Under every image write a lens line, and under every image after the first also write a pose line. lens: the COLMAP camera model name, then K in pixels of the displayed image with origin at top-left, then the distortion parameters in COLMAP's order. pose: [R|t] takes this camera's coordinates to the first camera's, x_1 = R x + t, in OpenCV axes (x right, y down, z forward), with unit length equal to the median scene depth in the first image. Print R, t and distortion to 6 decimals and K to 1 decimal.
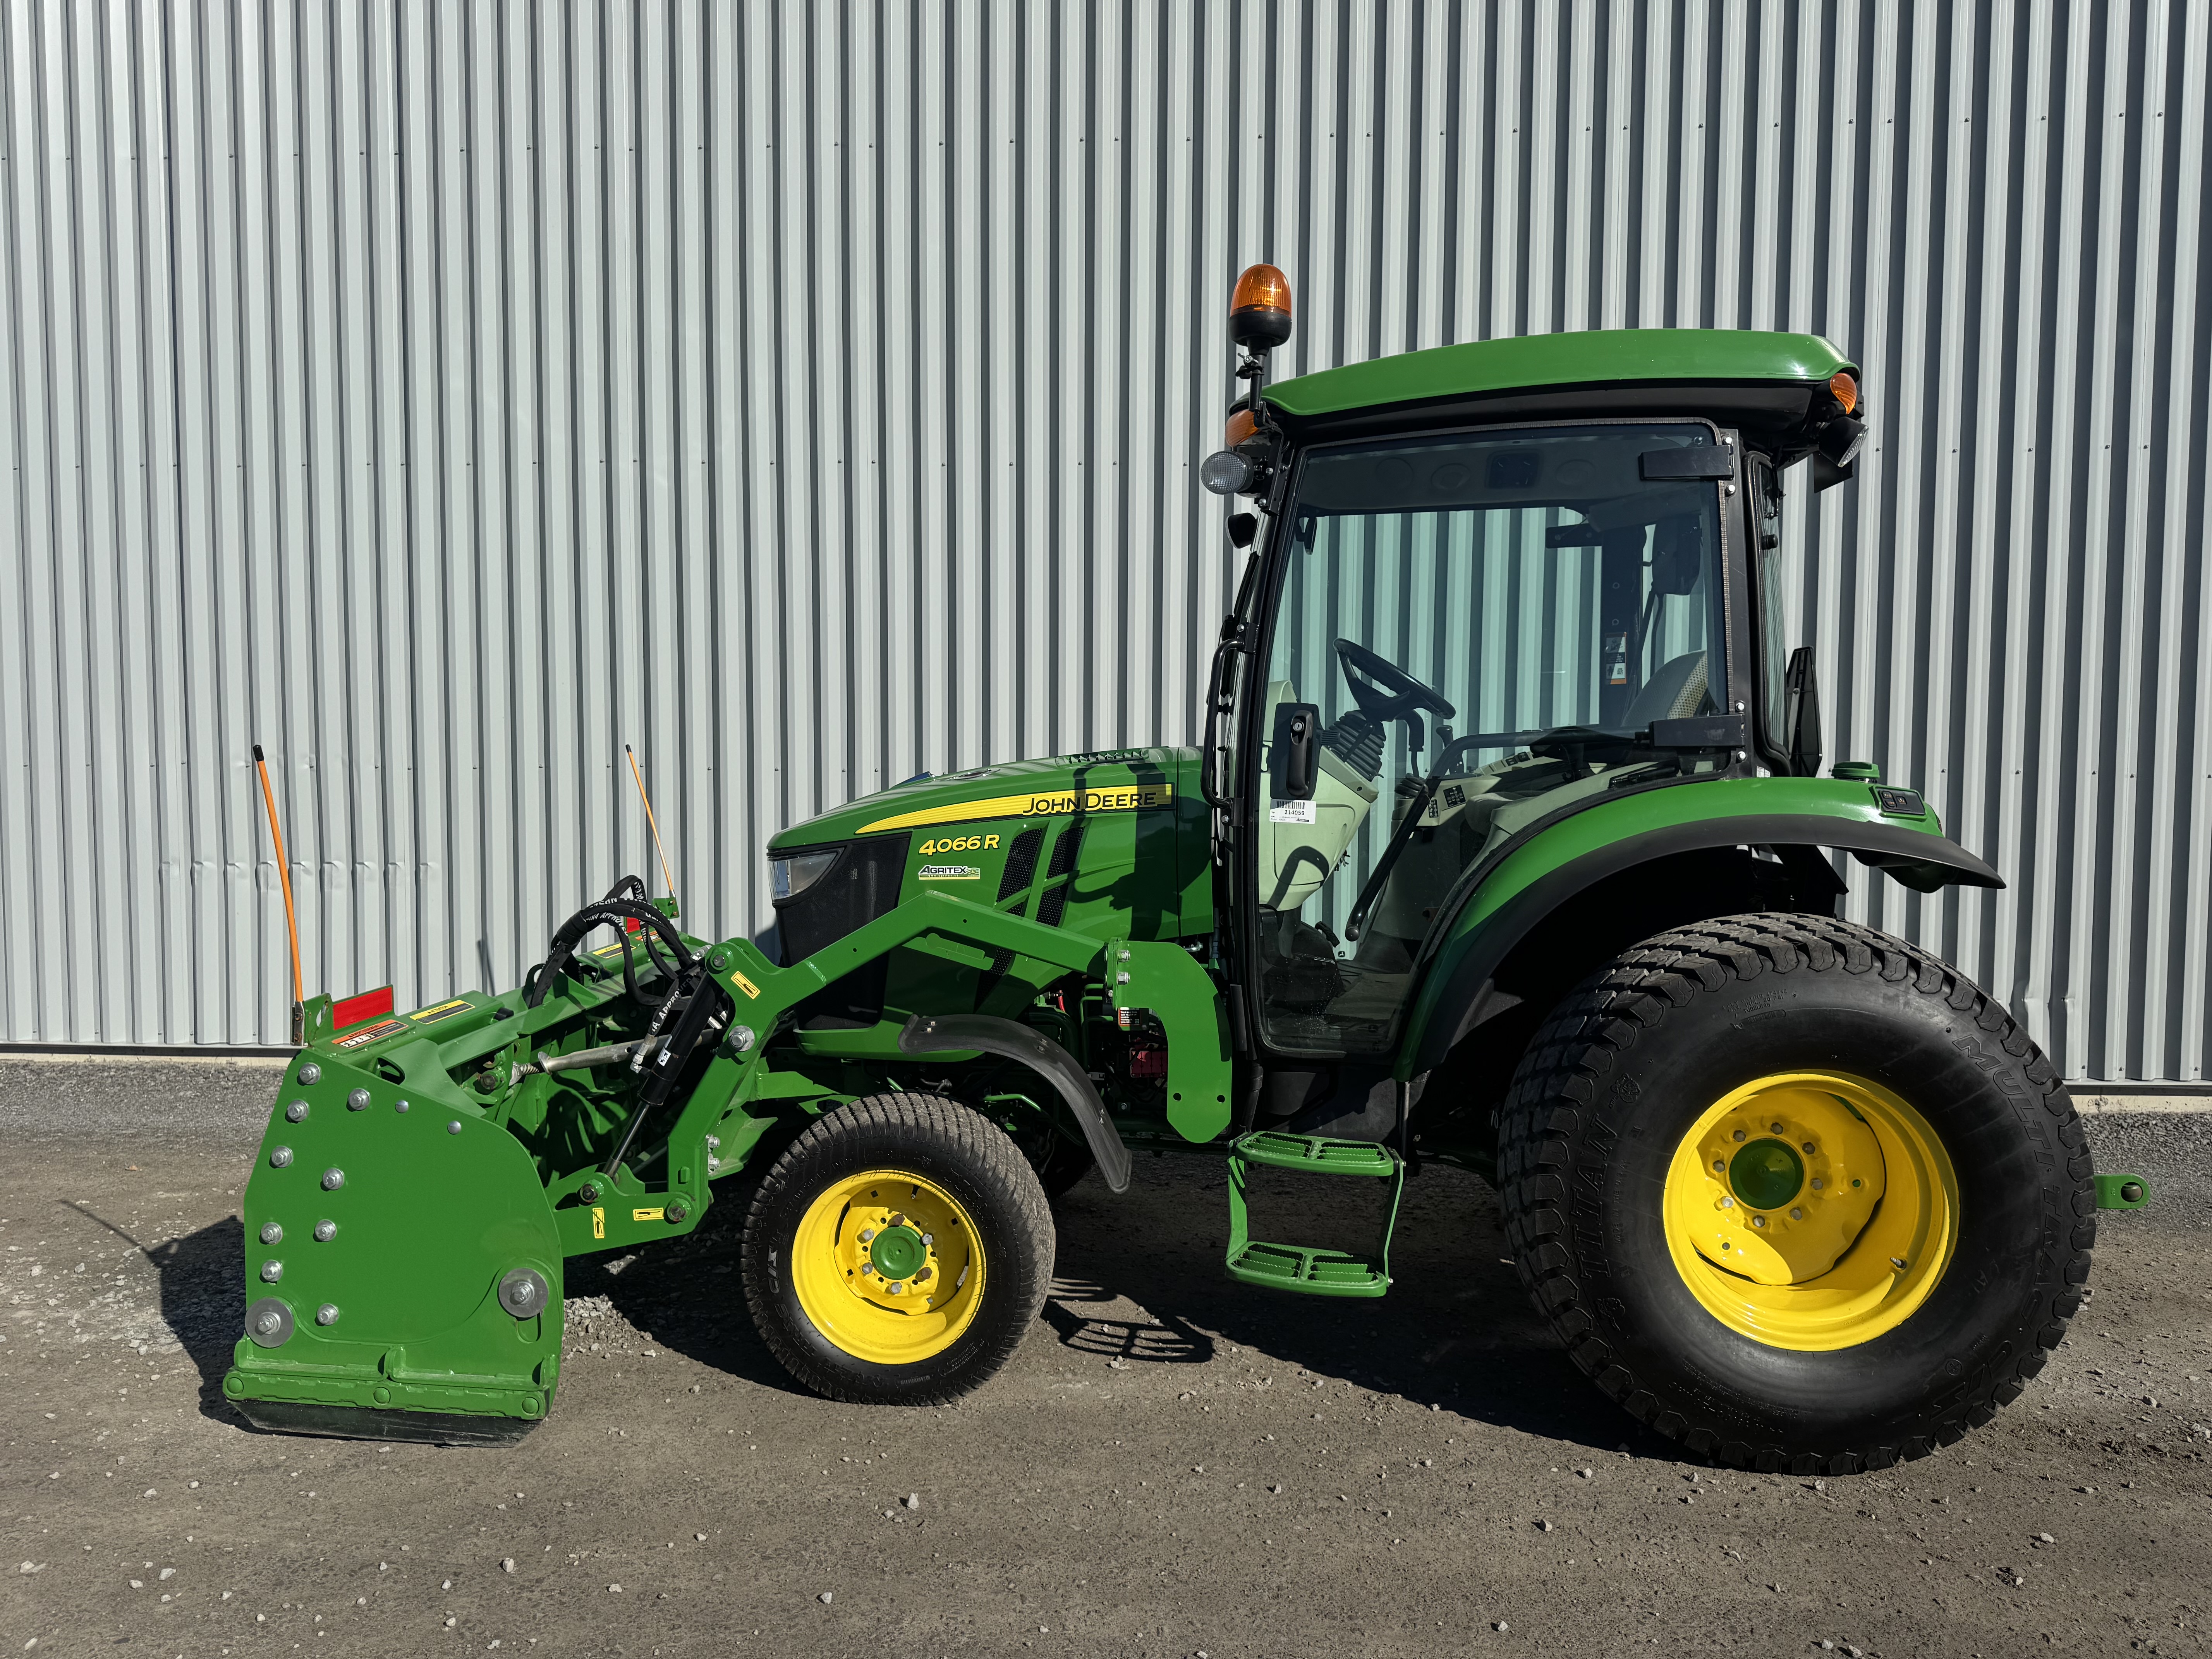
lens RADIAL K [[1549.7, 0, 1105.2], [0, 1549.7, 814.3], [0, 0, 1]] dist [0.026019, -0.015406]
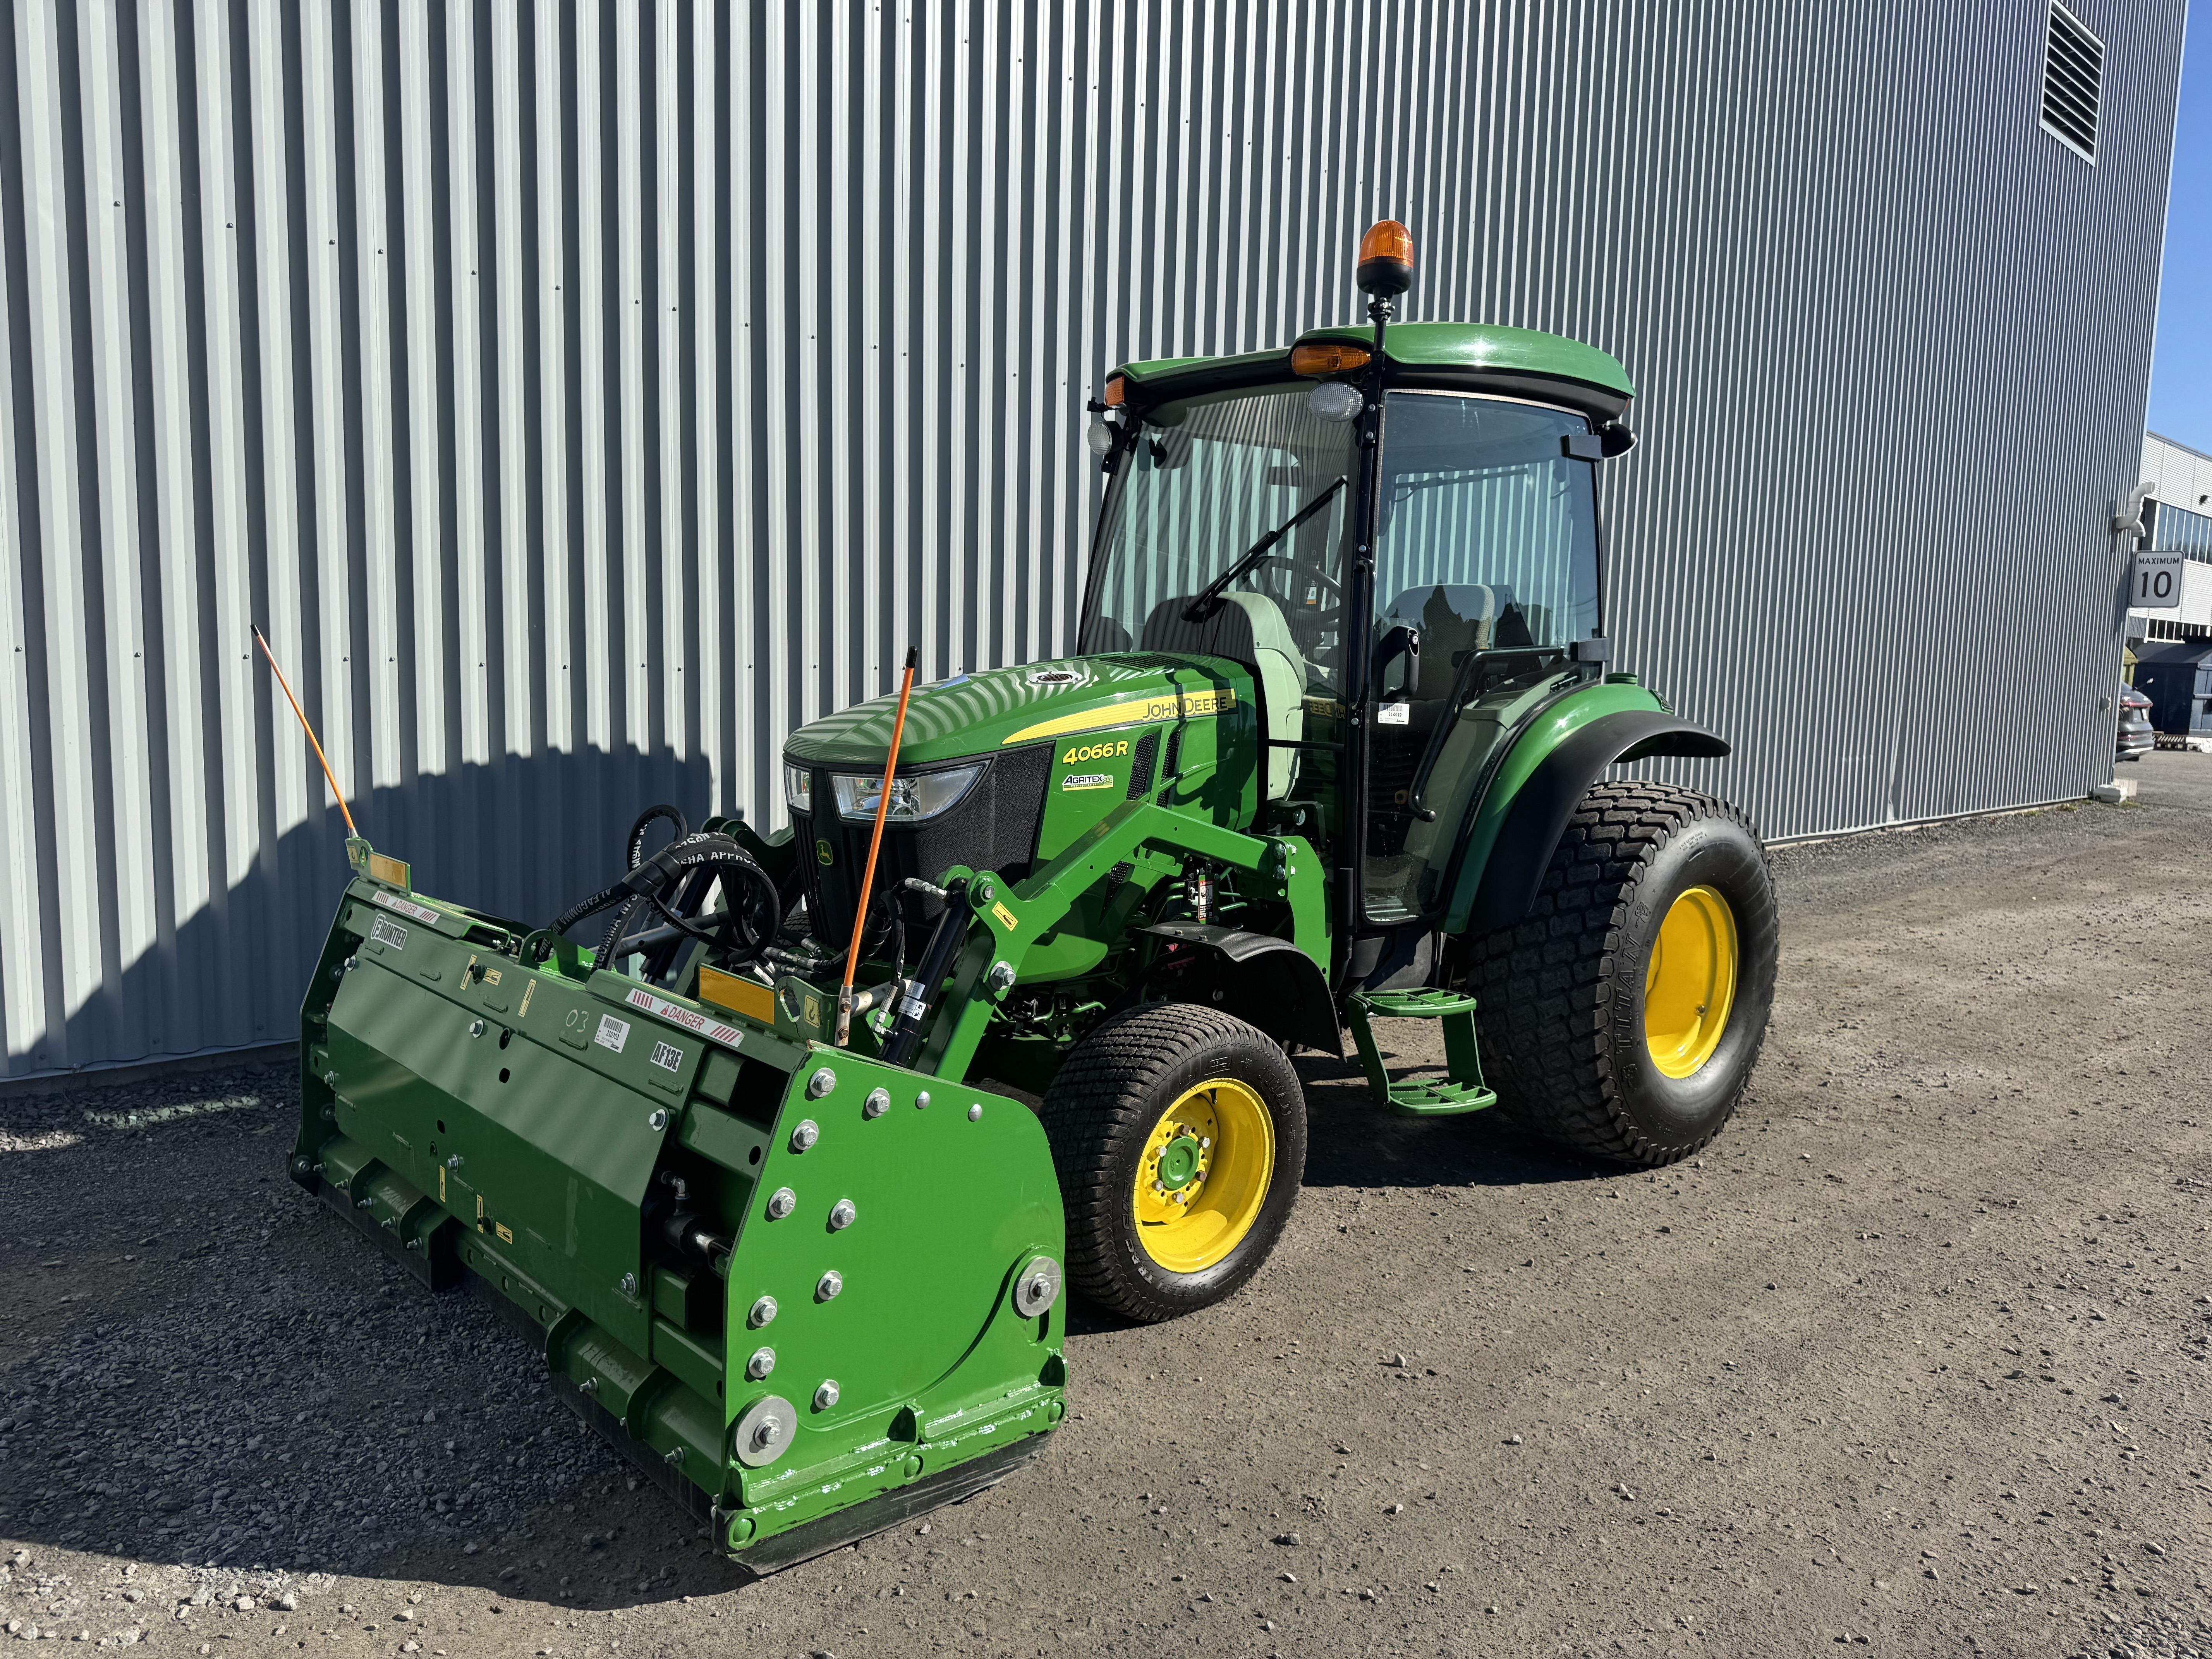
lens RADIAL K [[1563.7, 0, 1106.0], [0, 1563.7, 829.5], [0, 0, 1]] dist [0.091313, -0.000989]
pose [[0.677238, -0.068819, 0.732538, -0.993433], [0.012007, 0.996517, 0.082518, -0.015985], [-0.735666, -0.047089, 0.675706, 0.406552]]
